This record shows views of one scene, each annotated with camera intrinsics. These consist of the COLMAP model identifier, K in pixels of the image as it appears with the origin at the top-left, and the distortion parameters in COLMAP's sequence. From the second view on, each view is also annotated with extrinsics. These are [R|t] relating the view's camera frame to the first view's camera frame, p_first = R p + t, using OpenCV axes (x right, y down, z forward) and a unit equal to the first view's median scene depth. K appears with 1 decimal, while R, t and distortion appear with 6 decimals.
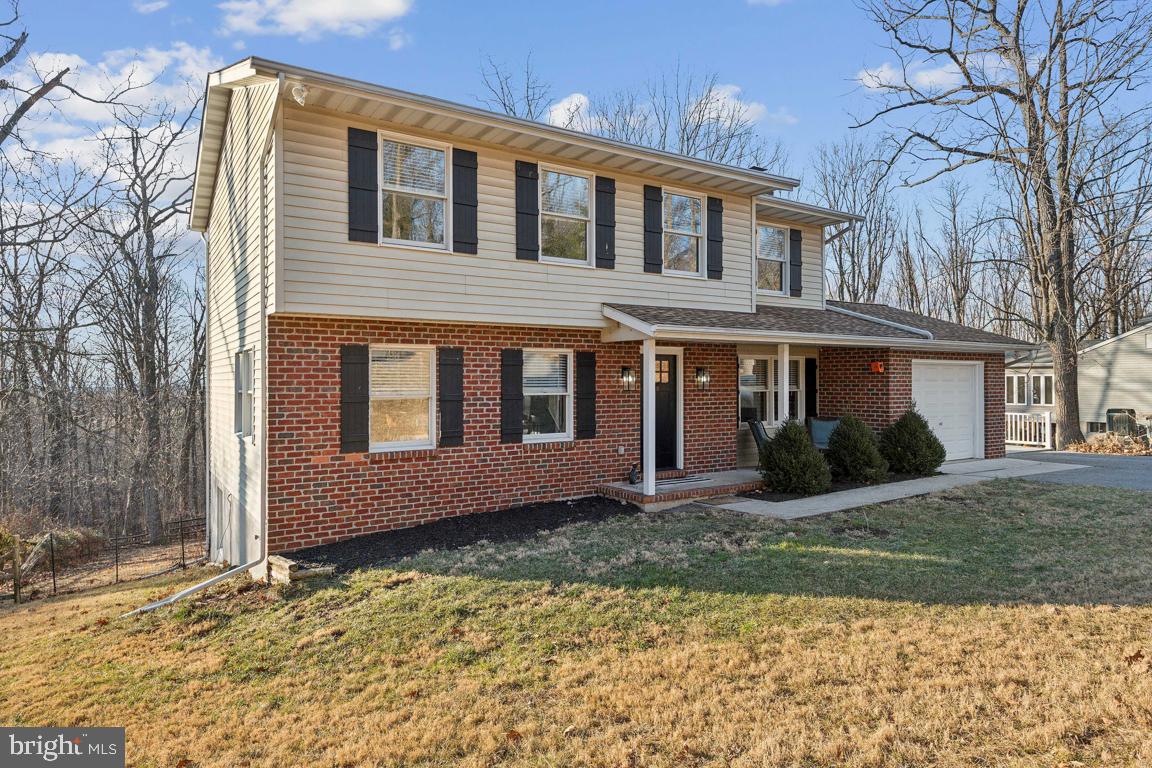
lens RADIAL K [[761.0, 0, 582.3], [0, 761.0, 388.5], [0, 0, 1]] dist [0.030853, -0.000166]
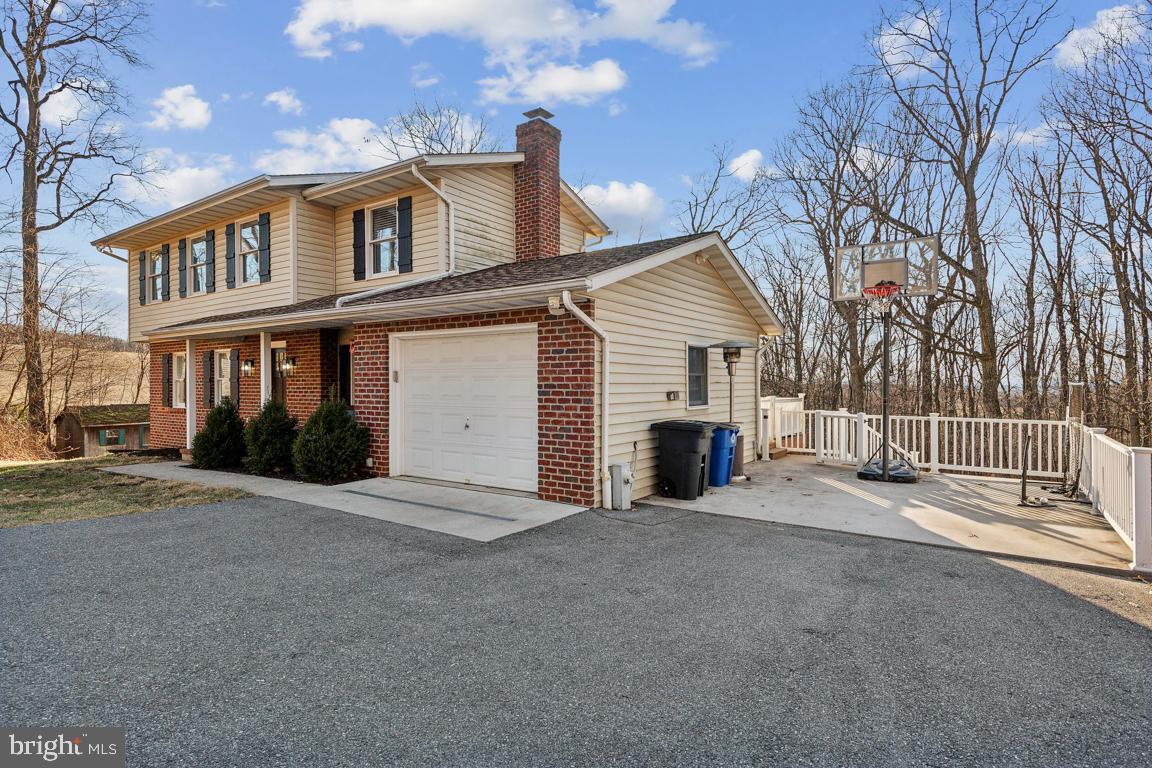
lens RADIAL K [[592.1, 0, 576.0], [0, 592.1, 383.5], [0, 0, 1]] dist [0.019299, -0.006252]
pose [[0.349098, 0.001430, -0.937085, 1.405683], [-0.006885, 0.999976, -0.001039, 0.013690], [0.937061, 0.006815, 0.349100, 1.312850]]
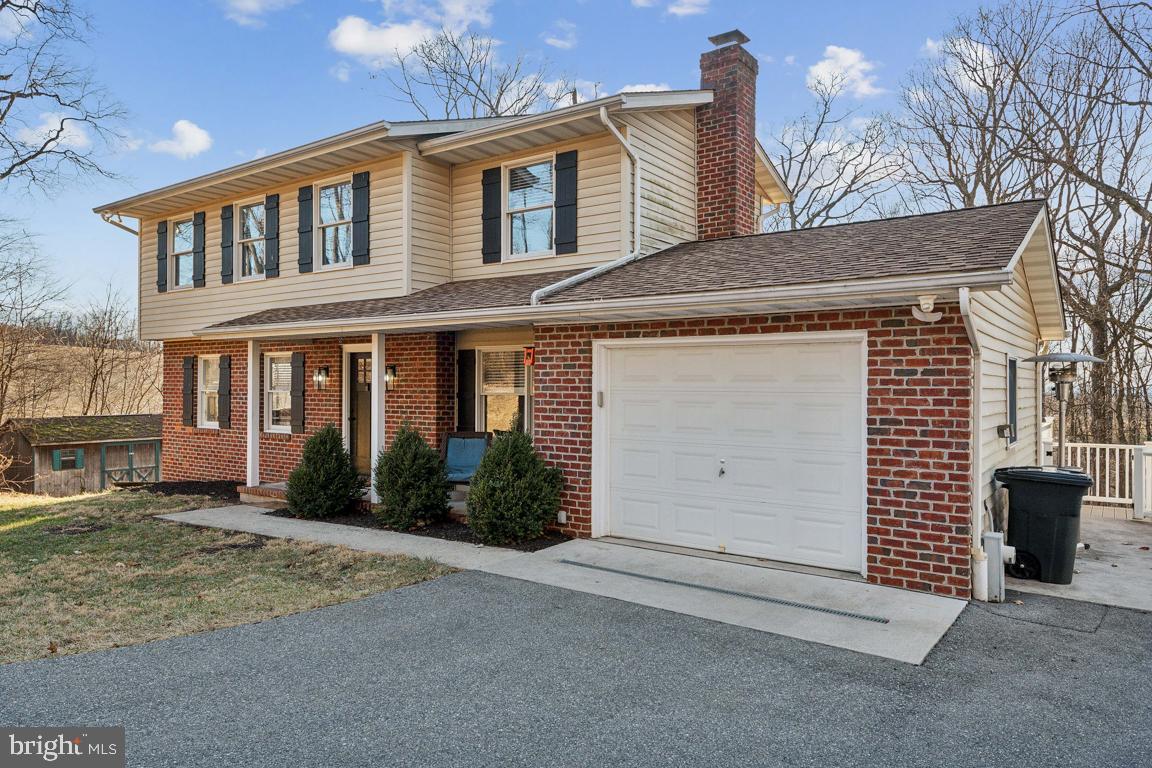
lens RADIAL K [[757.3, 0, 572.5], [0, 757.3, 380.3], [0, 0, 1]] dist [0.029837, -0.006363]
pose [[0.329477, -0.003395, -0.944158, 1.261432], [-0.014623, 0.999855, -0.008698, -0.006466], [0.944051, 0.016673, 0.329379, 1.094656]]
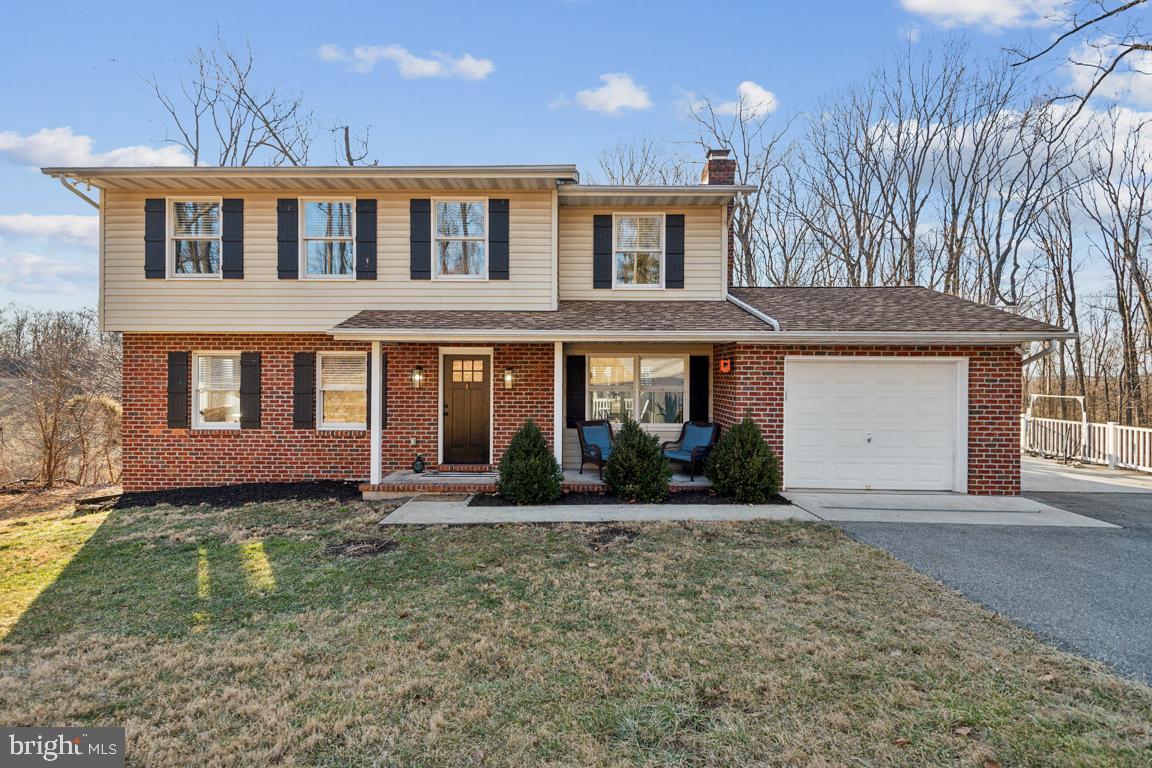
lens RADIAL K [[540.4, 0, 581.0], [0, 540.4, 378.6], [0, 0, 1]] dist [0.003266, 0.000127]
pose [[0.805279, 0.006968, -0.592855, 0.796357], [-0.014338, 0.999867, -0.007723, -0.009550], [0.592722, 0.014720, 0.805272, 0.568536]]
